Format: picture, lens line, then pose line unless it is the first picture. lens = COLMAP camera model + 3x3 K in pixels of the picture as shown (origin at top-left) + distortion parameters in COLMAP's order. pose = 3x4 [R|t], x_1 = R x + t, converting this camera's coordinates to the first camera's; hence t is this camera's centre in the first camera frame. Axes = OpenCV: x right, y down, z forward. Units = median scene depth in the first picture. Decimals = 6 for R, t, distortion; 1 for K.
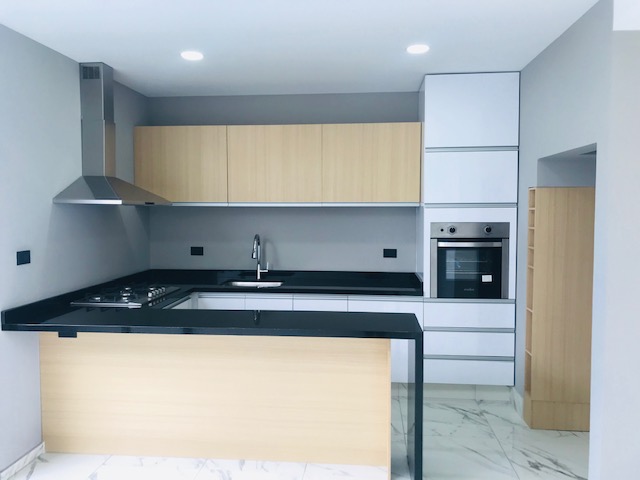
lens RADIAL K [[521.6, 0, 312.6], [0, 521.6, 236.7], [0, 0, 1]] dist [0.039771, -0.049206]
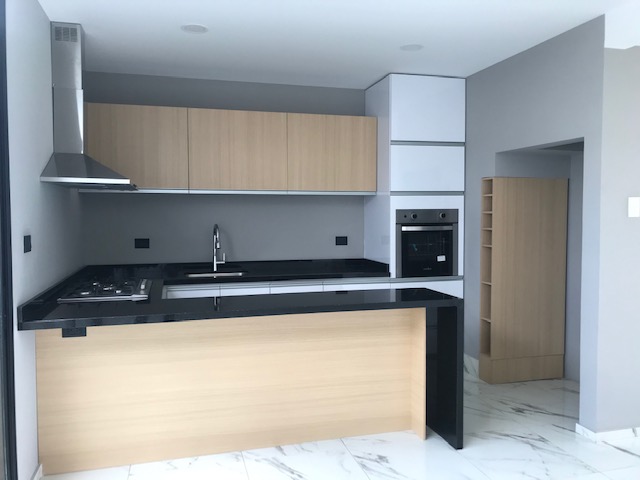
lens RADIAL K [[521.6, 0, 312.6], [0, 521.6, 236.7], [0, 0, 1]] dist [0.039771, -0.049206]
pose [[0.934350, -0.017620, 0.355921, -0.327021], [0.020760, 0.999772, -0.005003, 0.032213], [-0.355752, 0.012064, 0.934503, 0.044289]]
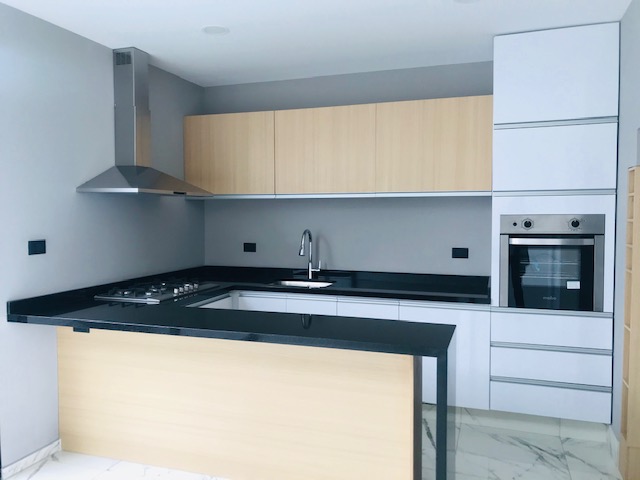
lens RADIAL K [[521.6, 0, 312.6], [0, 521.6, 236.7], [0, 0, 1]] dist [0.039771, -0.049206]
pose [[0.972558, 0.009585, -0.232464, 0.131796], [-0.011324, 0.999917, -0.006149, 0.015699], [0.232386, 0.008612, 0.972585, 0.135138]]
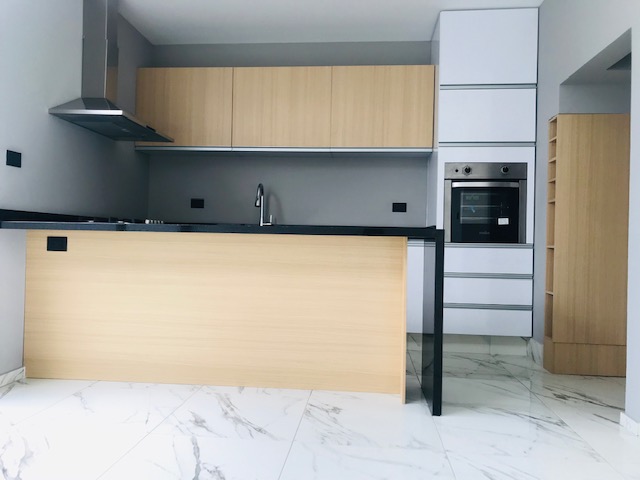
lens RADIAL K [[521.6, 0, 312.6], [0, 521.6, 236.7], [0, 0, 1]] dist [0.039771, -0.049206]
pose [[0.999709, 0.023564, 0.005133, -0.016703], [-0.023219, 0.997967, -0.059360, 0.170826], [-0.006522, 0.059224, 0.998223, 0.057359]]
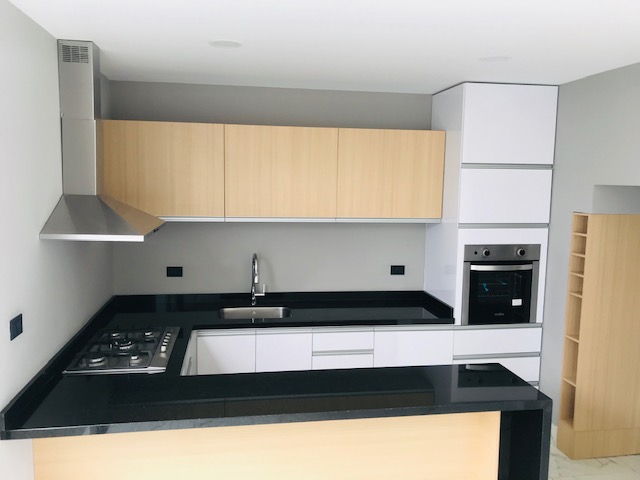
lens RADIAL K [[521.6, 0, 312.6], [0, 521.6, 236.7], [0, 0, 1]] dist [0.039771, -0.049206]
pose [[0.967311, -0.011541, 0.253330, -0.266872], [-0.003699, 0.998215, 0.059602, -0.095288], [-0.253566, -0.058590, 0.965542, 0.179724]]
